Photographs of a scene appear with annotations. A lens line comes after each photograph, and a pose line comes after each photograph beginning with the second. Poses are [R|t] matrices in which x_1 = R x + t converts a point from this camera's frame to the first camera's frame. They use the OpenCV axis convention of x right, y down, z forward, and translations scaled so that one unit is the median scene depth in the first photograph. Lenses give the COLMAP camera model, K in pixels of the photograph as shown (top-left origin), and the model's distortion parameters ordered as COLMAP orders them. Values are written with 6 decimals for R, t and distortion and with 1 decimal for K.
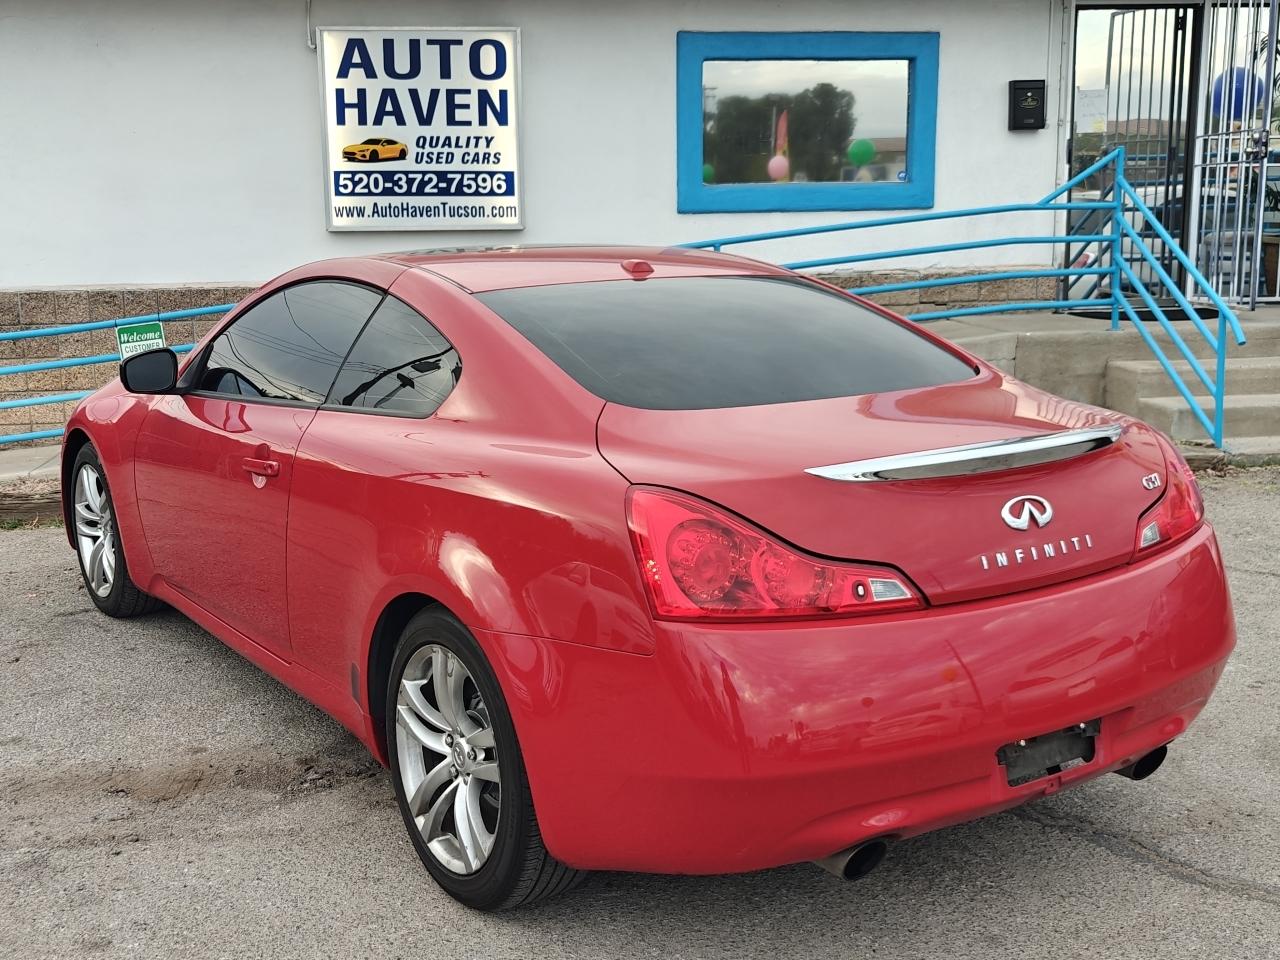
lens RADIAL K [[1449.3, 0, 640.2], [0, 1449.3, 485.2], [0, 0, 1]] dist [0.015979, -0.007429]
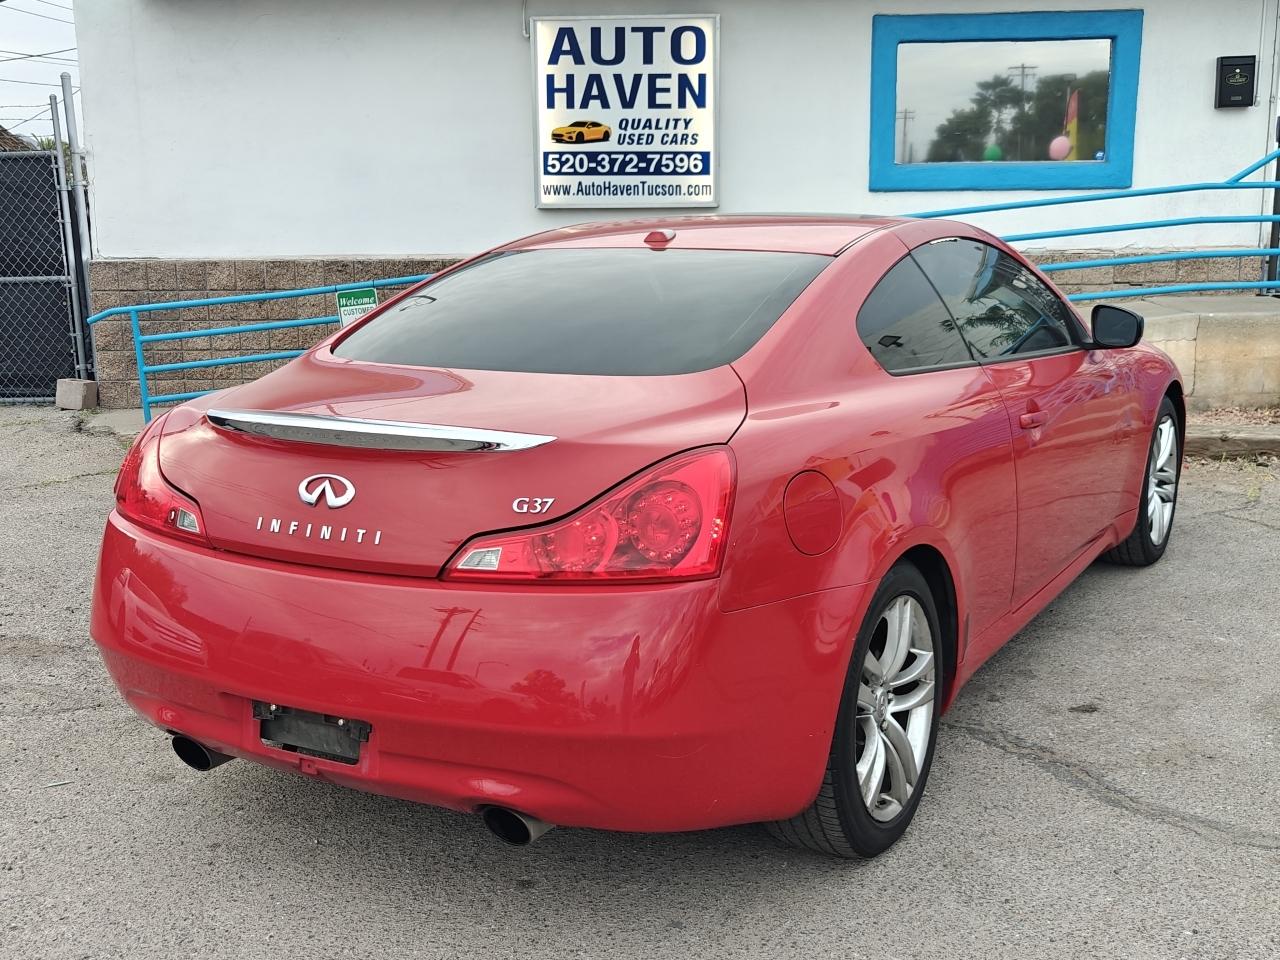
lens RADIAL K [[1461.9, 0, 678.0], [0, 1461.9, 485.6], [0, 0, 1]] dist [0.062470, -0.146474]
pose [[0.981679, 0.040232, -0.186245, 0.099025], [-0.038623, 0.999179, 0.012261, 0.013606], [0.186586, -0.004843, 0.982427, -0.050740]]
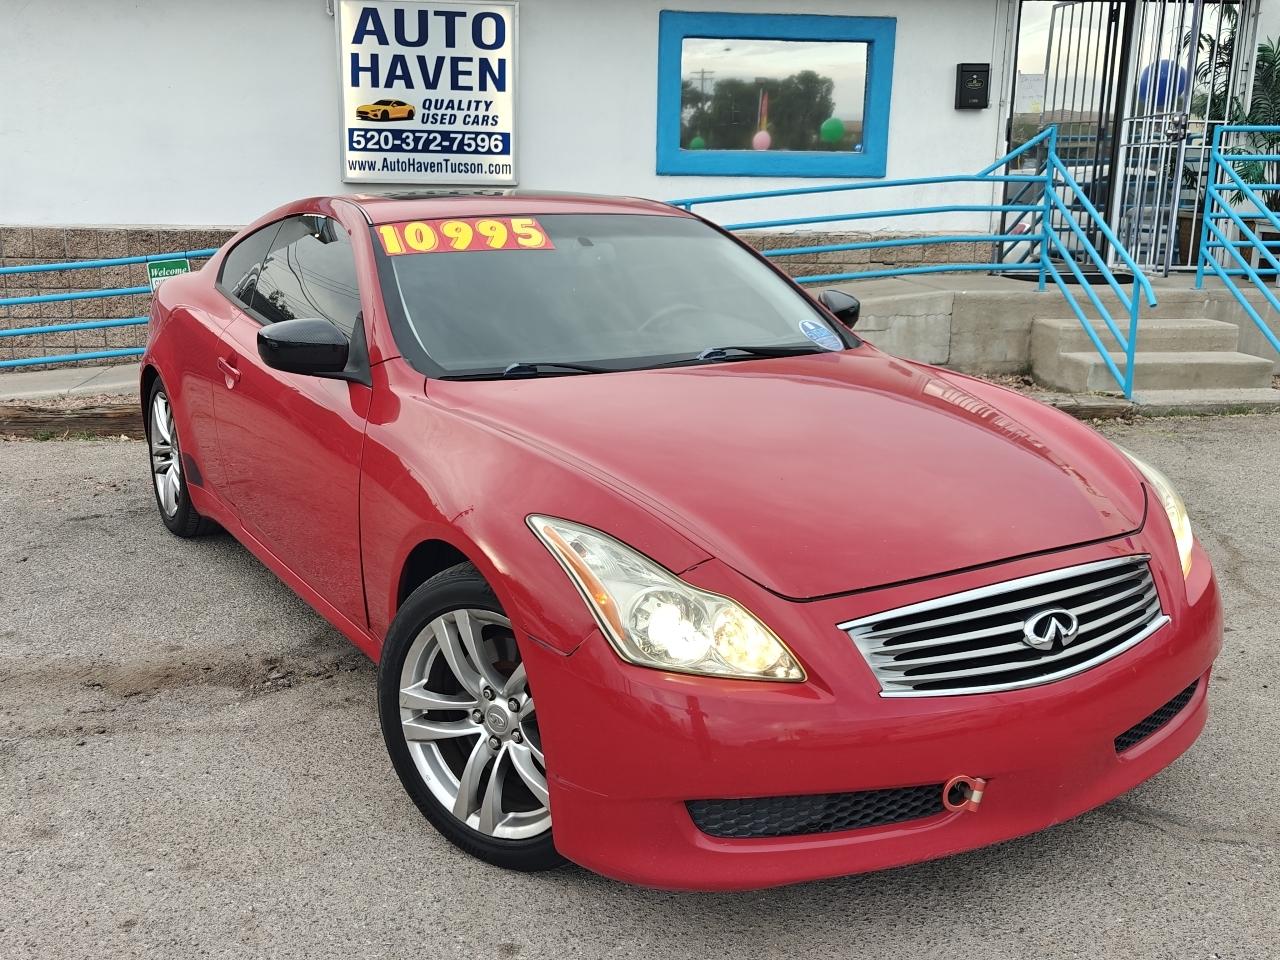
lens RADIAL K [[1243.4, 0, 633.2], [0, 1243.4, 470.5], [0, 0, 1]] dist [-0.015467, 0.084554]
pose [[0.999566, 0.029175, -0.004134, 0.019679], [-0.028967, 0.998630, 0.043570, -0.001180], [0.005399, -0.043431, 0.999042, 0.033421]]
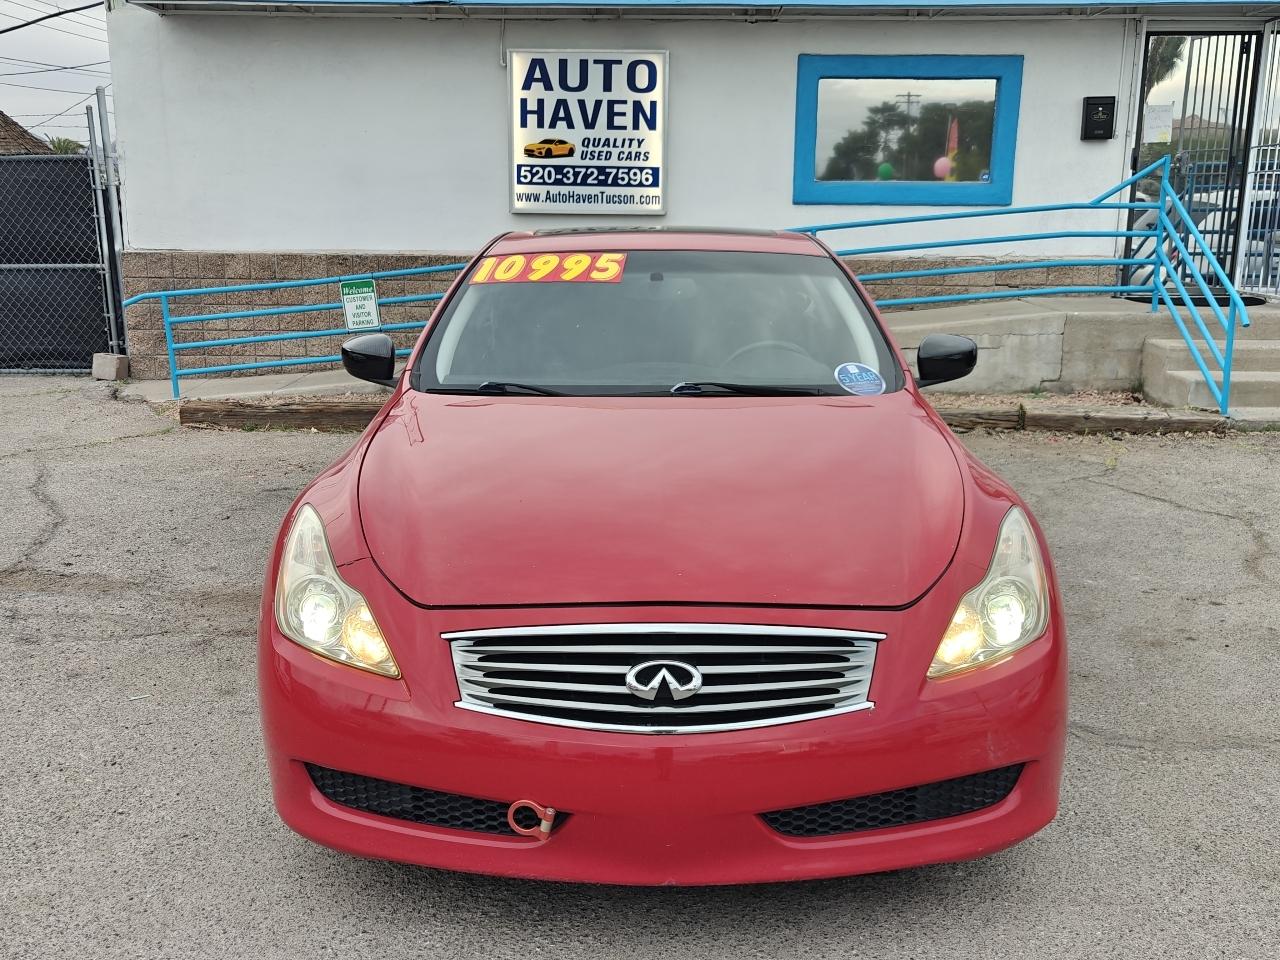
lens RADIAL K [[1261.6, 0, 666.3], [0, 1261.6, 480.6], [0, 0, 1]] dist [0.007133, 0.031818]
pose [[0.988882, 0.053566, -0.138717, 0.083629], [-0.049223, 0.998190, 0.034557, 0.013131], [0.140317, -0.027345, 0.989729, -0.073899]]
